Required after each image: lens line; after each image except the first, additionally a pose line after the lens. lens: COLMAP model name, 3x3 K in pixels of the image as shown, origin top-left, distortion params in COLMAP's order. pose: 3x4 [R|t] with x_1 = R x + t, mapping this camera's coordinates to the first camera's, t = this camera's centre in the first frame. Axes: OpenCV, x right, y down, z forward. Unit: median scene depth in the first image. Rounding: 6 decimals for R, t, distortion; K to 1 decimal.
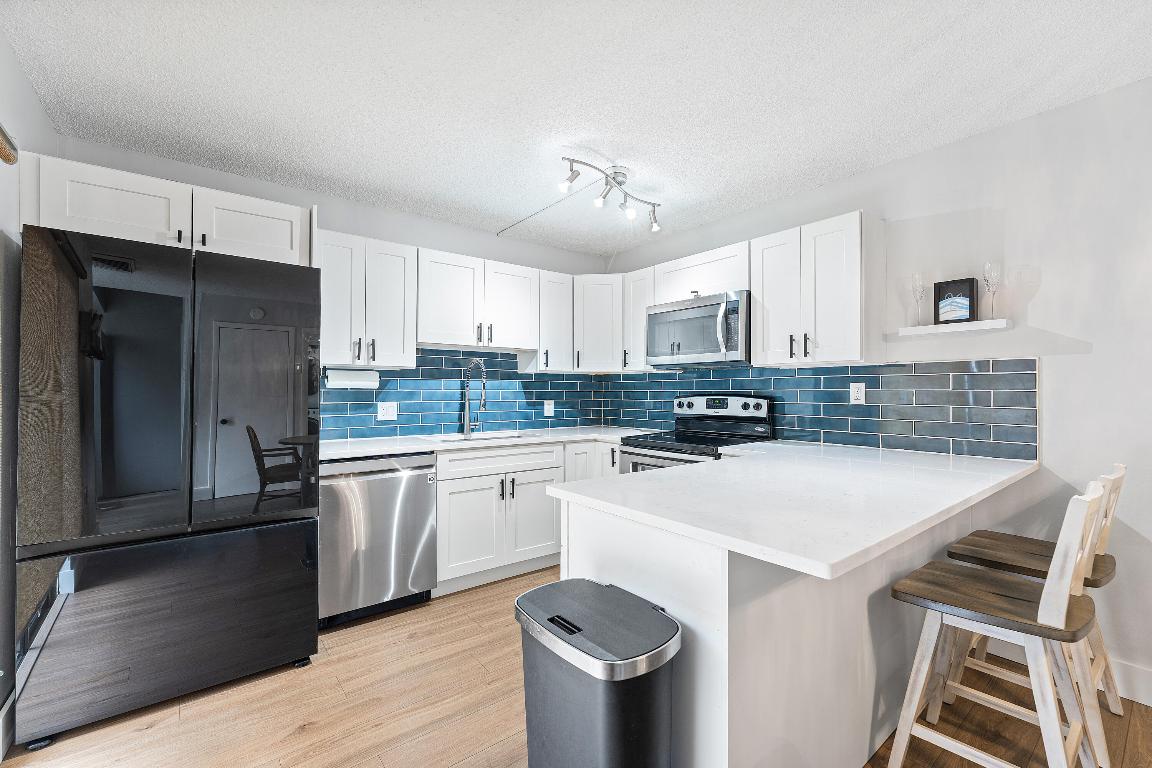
lens RADIAL K [[487.1, 0, 569.1], [0, 487.1, 389.2], [0, 0, 1]] dist [-0.007348, -0.000138]
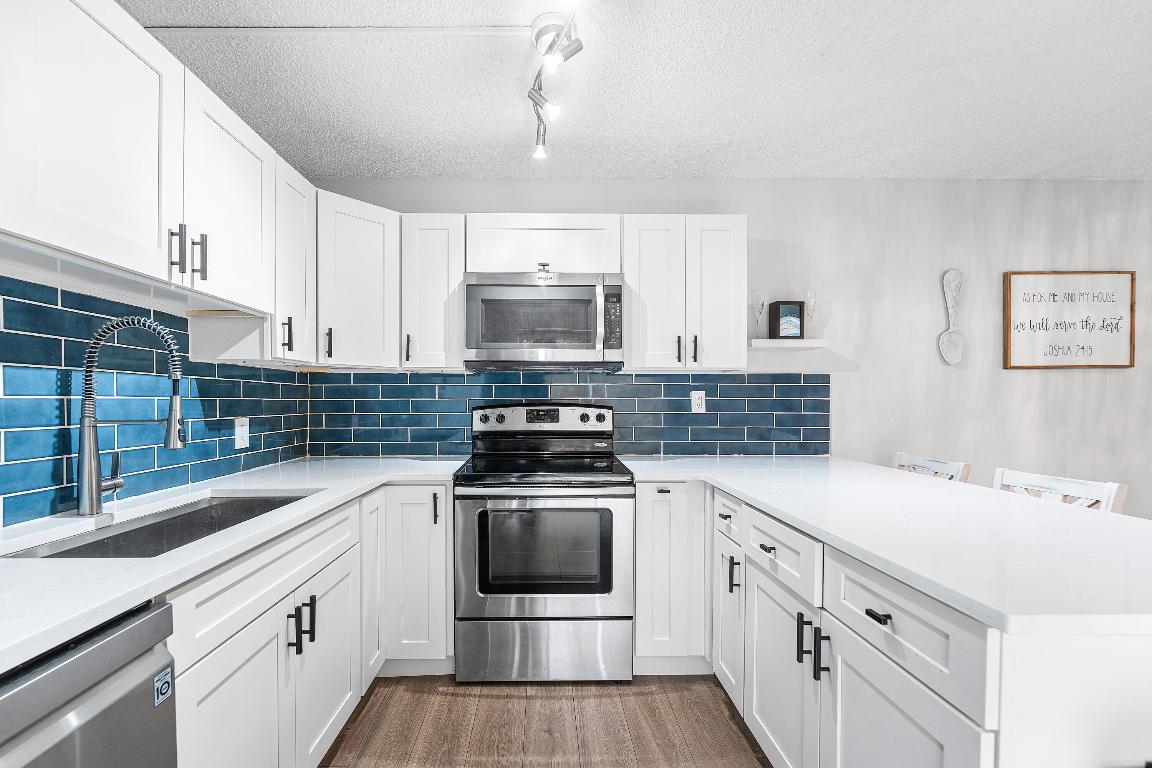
lens RADIAL K [[487.1, 0, 561.2], [0, 487.1, 407.6], [0, 0, 1]] dist [-0.007348, -0.000138]
pose [[0.604014, -0.011858, 0.796886, -0.322619], [-0.002892, 0.999850, 0.017071, 0.003636], [-0.796969, -0.012615, 0.603889, 0.547801]]
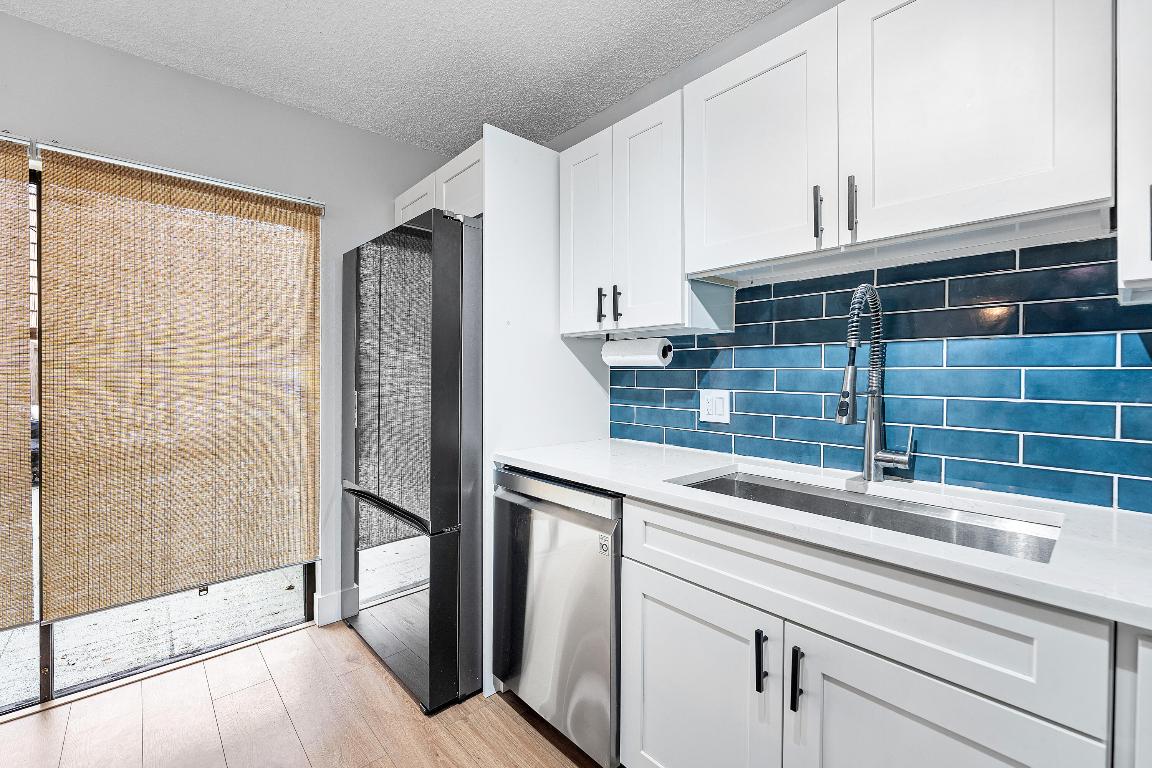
lens RADIAL K [[487.1, 0, 576.5], [0, 487.1, 377.1], [0, 0, 1]] dist [-0.007348, -0.000138]
pose [[0.074518, 0.009946, -0.997170, 0.185136], [0.002207, 0.999946, 0.010138, 0.005784], [0.997217, -0.002956, 0.074492, 0.828772]]
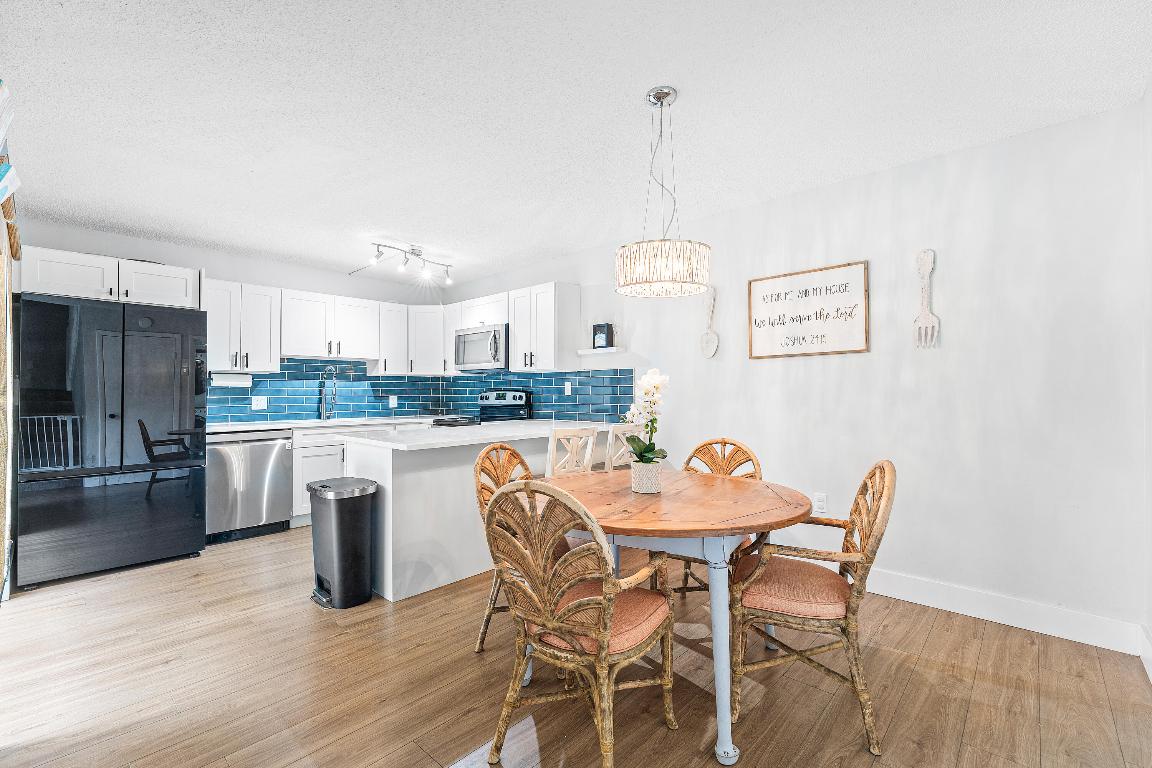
lens RADIAL K [[487.1, 0, 568.9], [0, 487.1, 389.3], [0, 0, 1]] dist [-0.007348, -0.000138]
pose [[0.985940, -0.003788, 0.167055, 0.281324], [0.004227, 0.999988, -0.002277, 0.013046], [-0.167045, 0.002951, 0.985945, -0.548722]]
